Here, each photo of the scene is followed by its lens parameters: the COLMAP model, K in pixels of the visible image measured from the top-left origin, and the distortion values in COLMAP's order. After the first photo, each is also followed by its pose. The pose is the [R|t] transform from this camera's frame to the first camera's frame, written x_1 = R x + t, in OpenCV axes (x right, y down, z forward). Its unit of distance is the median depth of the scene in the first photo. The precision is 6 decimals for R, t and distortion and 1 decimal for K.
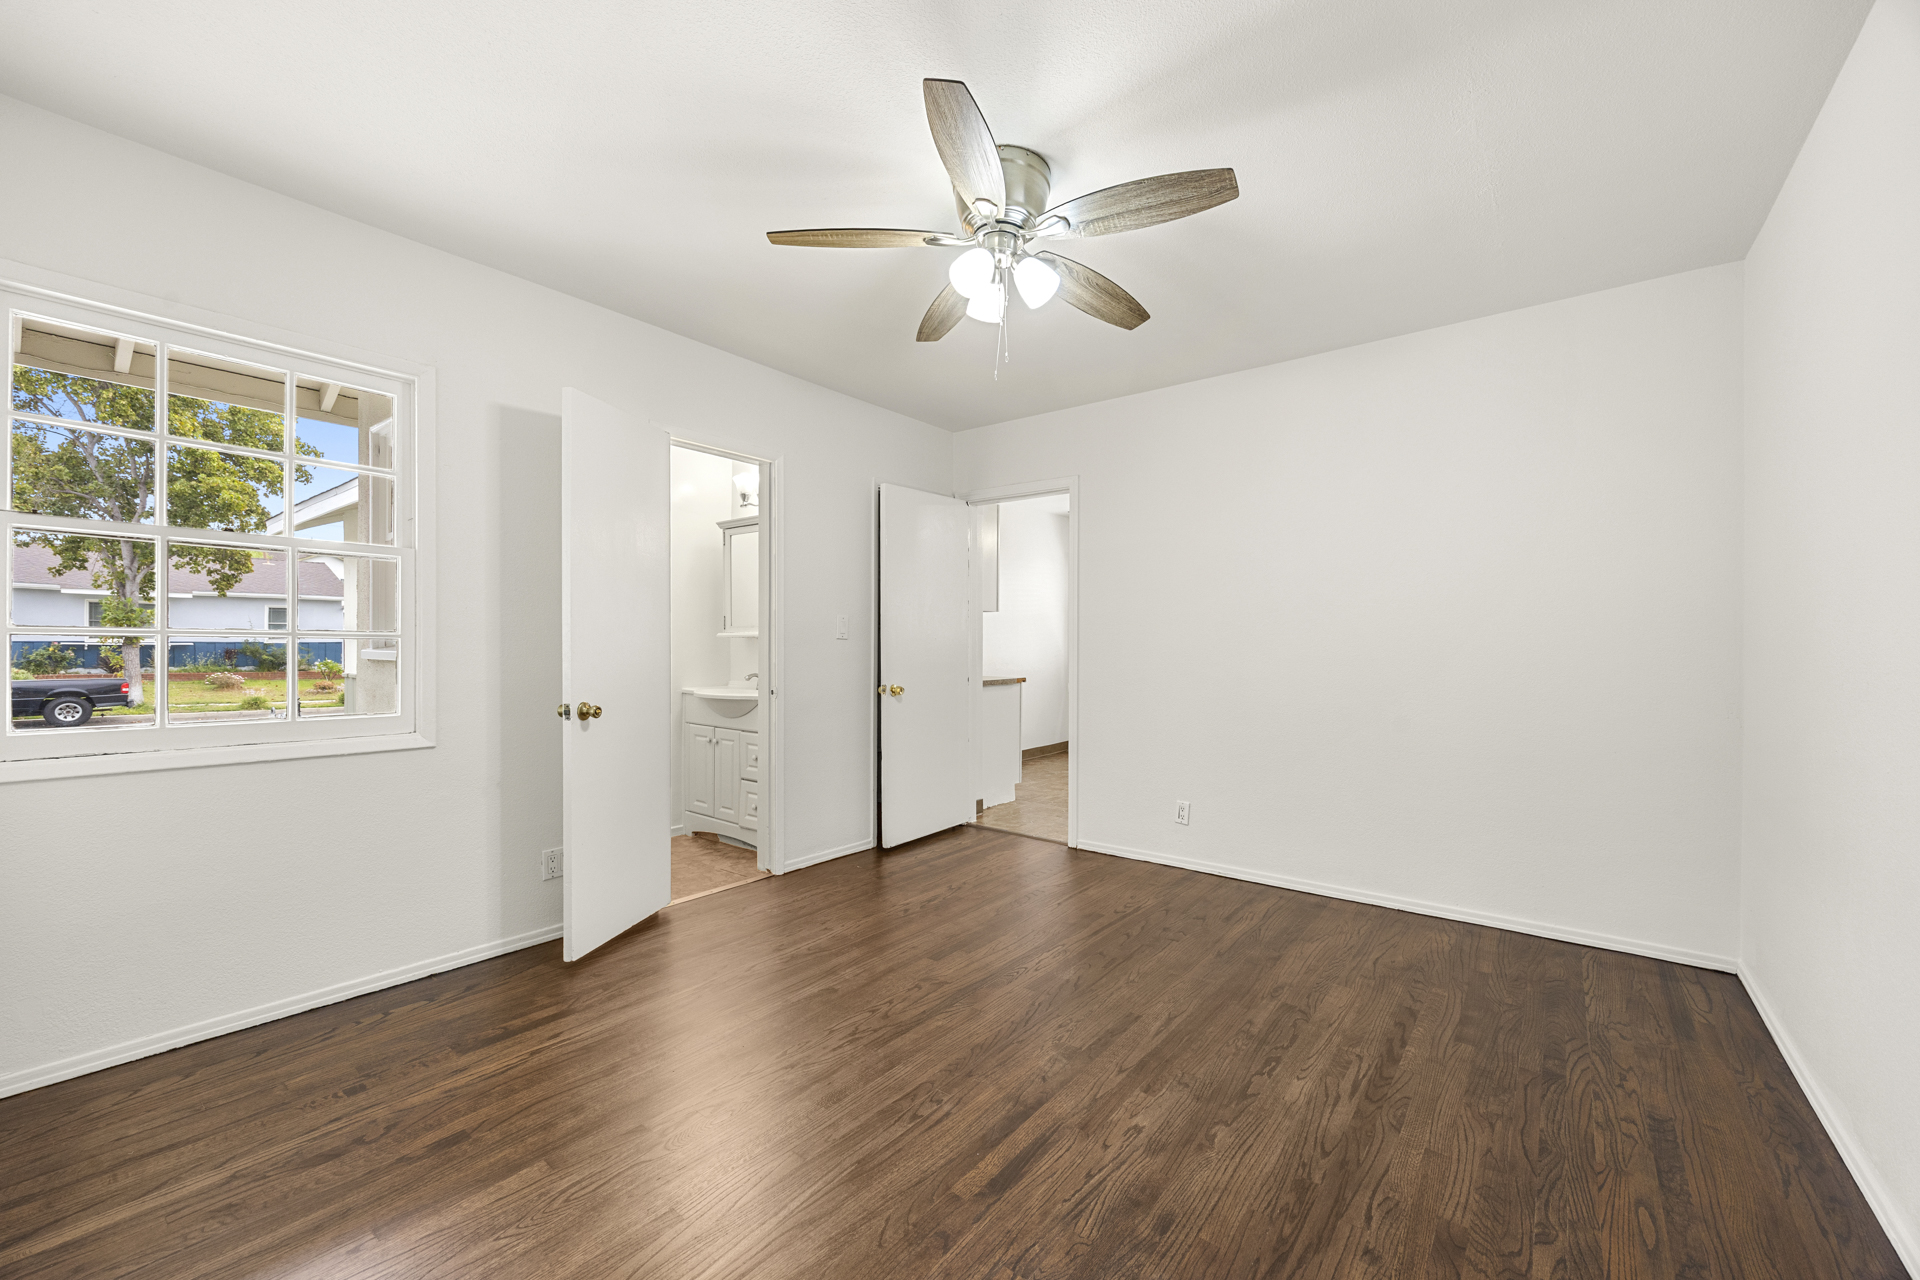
lens RADIAL K [[733.9, 0, 974.6], [0, 733.9, 639.8], [0, 0, 1]] dist [-0.002098, -0.000748]
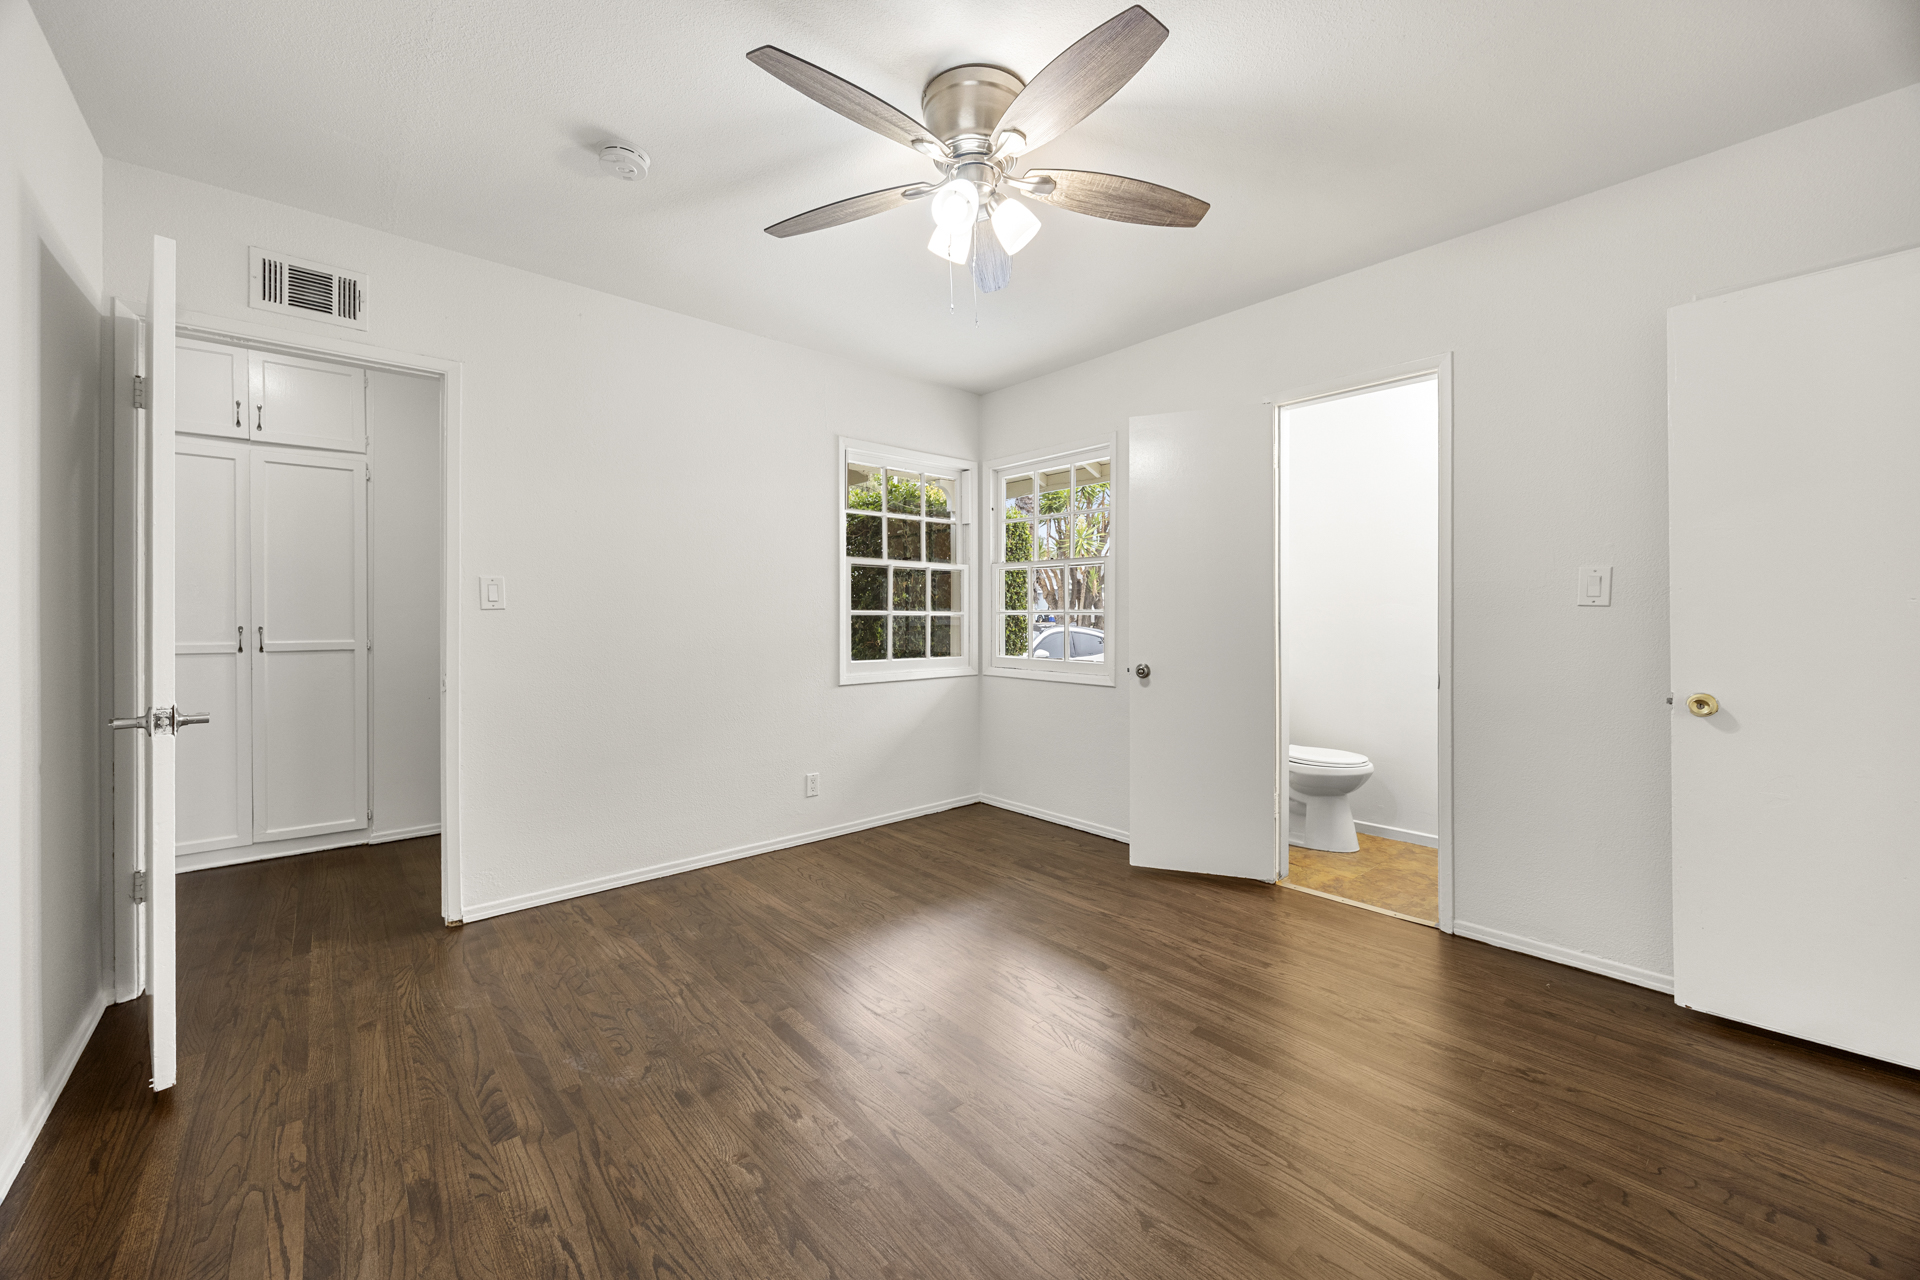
lens RADIAL K [[733.9, 0, 973.9], [0, 733.9, 630.3], [0, 0, 1]] dist [-0.002098, -0.000748]
pose [[-0.174459, 0.012339, -0.984587, 1.174925], [0.009806, 0.999894, 0.010794, 0.012194], [0.984616, -0.007772, -0.174562, 1.460880]]
